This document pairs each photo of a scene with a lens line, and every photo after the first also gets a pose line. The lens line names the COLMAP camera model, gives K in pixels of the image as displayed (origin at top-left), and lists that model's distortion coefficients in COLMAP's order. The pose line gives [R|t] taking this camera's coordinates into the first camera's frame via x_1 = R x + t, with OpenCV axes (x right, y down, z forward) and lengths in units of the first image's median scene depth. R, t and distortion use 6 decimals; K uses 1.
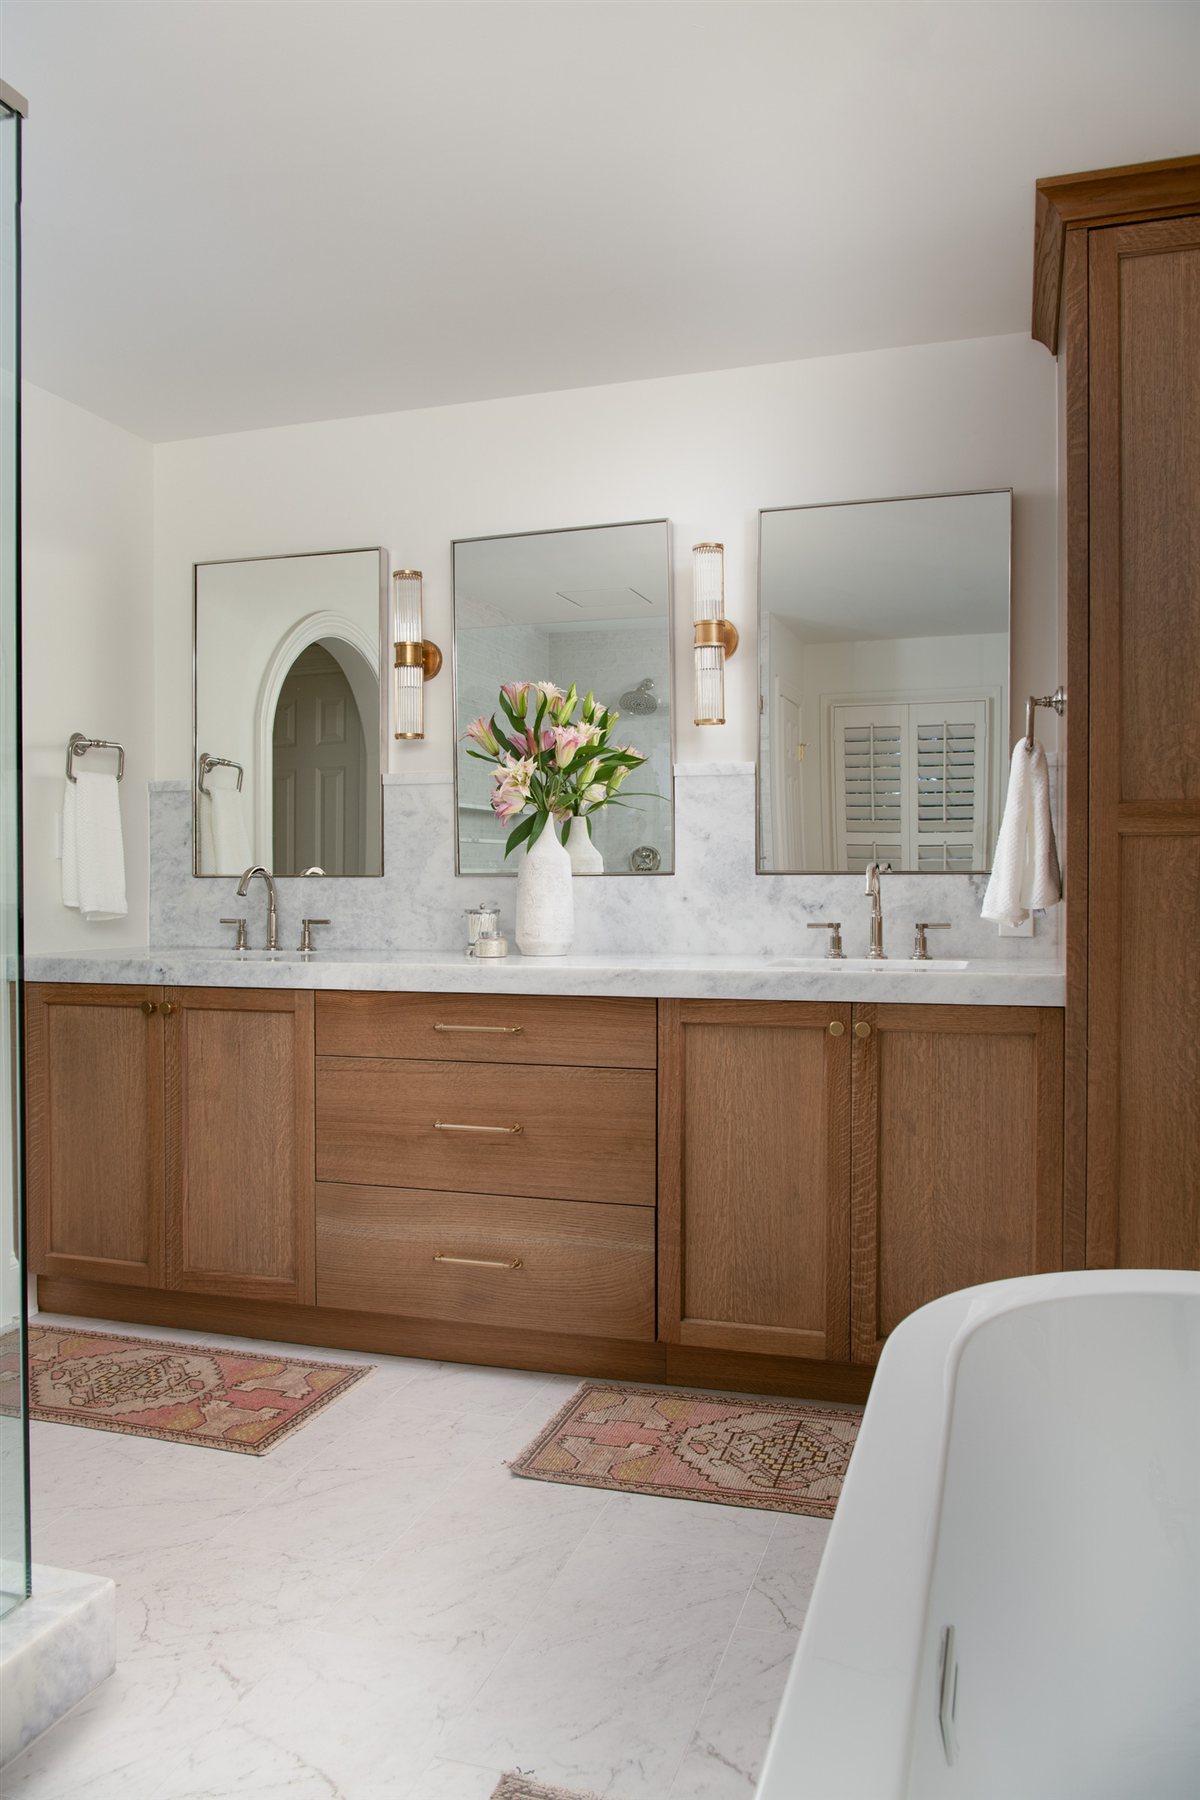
lens RADIAL K [[1245.2, 0, 600.0], [0, 1245.2, 900.0], [0, 0, 1]] dist [-0.044126, 0.003947]
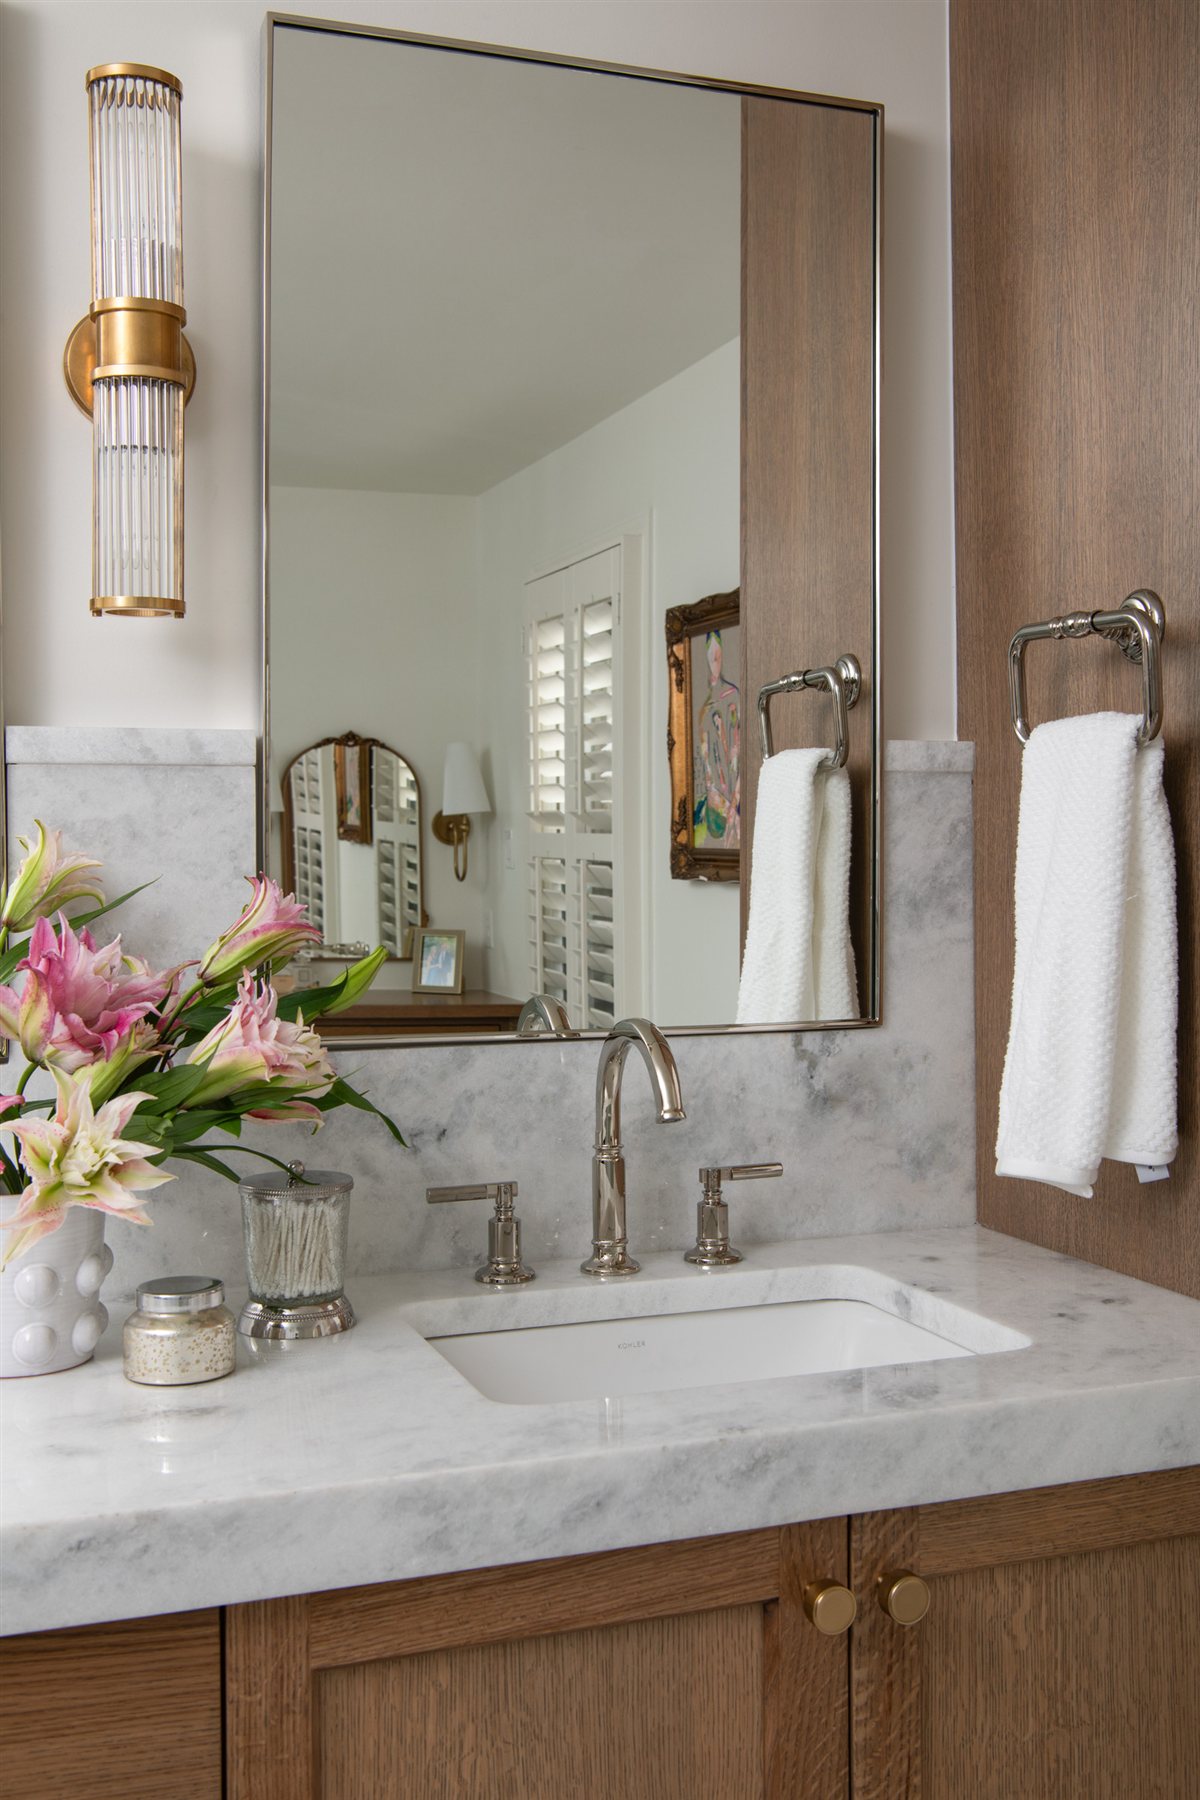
lens RADIAL K [[1897.7, 0, 600.0], [0, 1897.7, 900.0], [0, 0, 1]] dist [0.002975, 0.001788]
pose [[0.801243, -0.015601, 0.598136, -0.140442], [0.017219, 0.999847, 0.003014, -0.077893], [-0.598091, 0.007884, 0.801389, 0.639193]]
